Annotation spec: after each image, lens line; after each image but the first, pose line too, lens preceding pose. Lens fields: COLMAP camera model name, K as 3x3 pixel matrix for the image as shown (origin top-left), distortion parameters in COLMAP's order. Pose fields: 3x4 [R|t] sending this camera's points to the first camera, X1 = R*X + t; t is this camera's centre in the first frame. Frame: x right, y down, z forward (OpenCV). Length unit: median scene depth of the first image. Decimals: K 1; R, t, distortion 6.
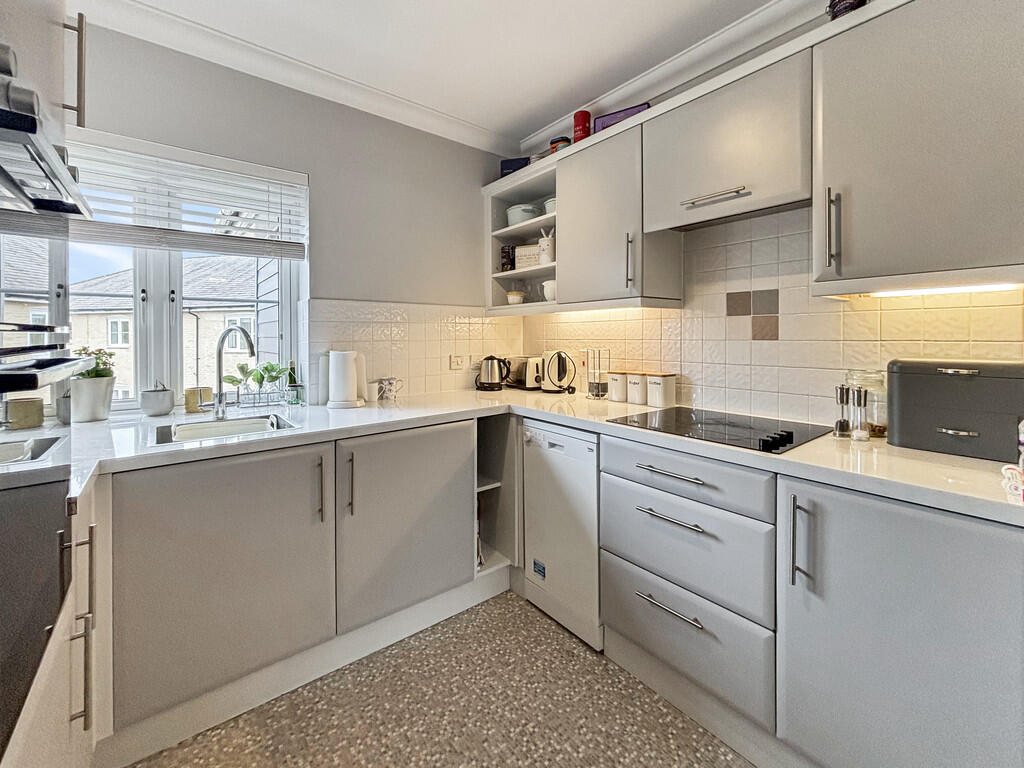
lens RADIAL K [[430.4, 0, 509.0], [0, 430.4, 336.4], [0, 0, 1]] dist [0.000396, 0.000509]
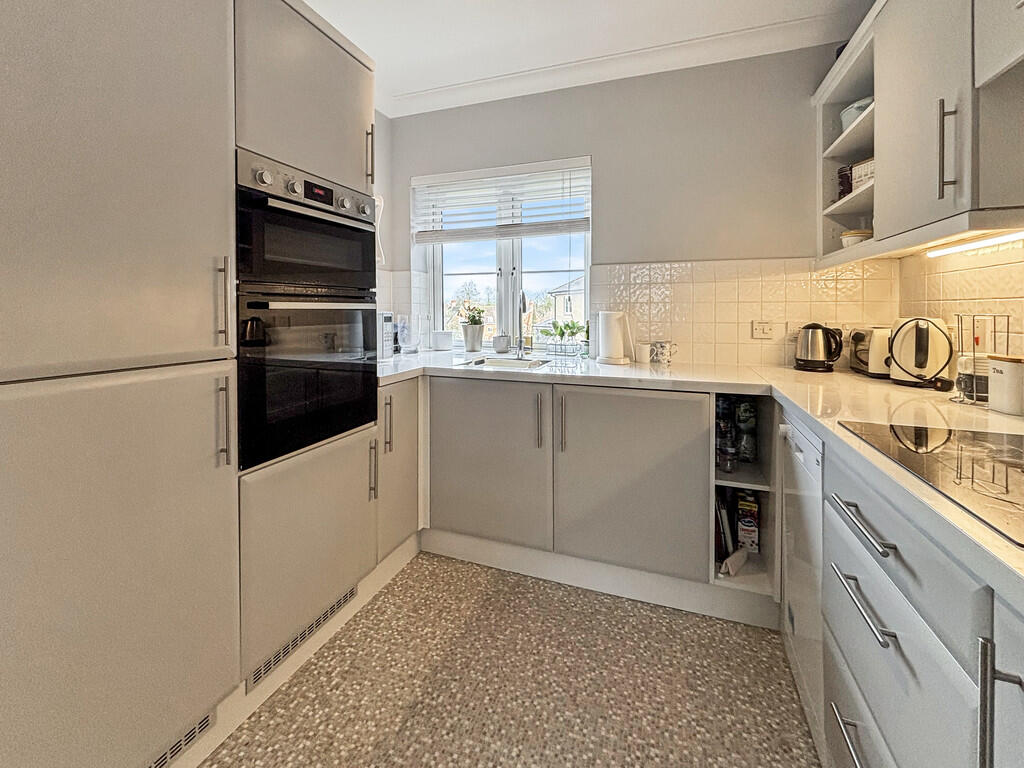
lens RADIAL K [[443.2, 0, 510.0], [0, 443.2, 315.0], [0, 0, 1]] dist [0.000569, 0.000984]
pose [[0.522385, 0.015636, -0.852566, 0.468267], [-0.003295, 0.999861, 0.016318, 0.027944], [0.852703, -0.005715, 0.522364, 0.229610]]
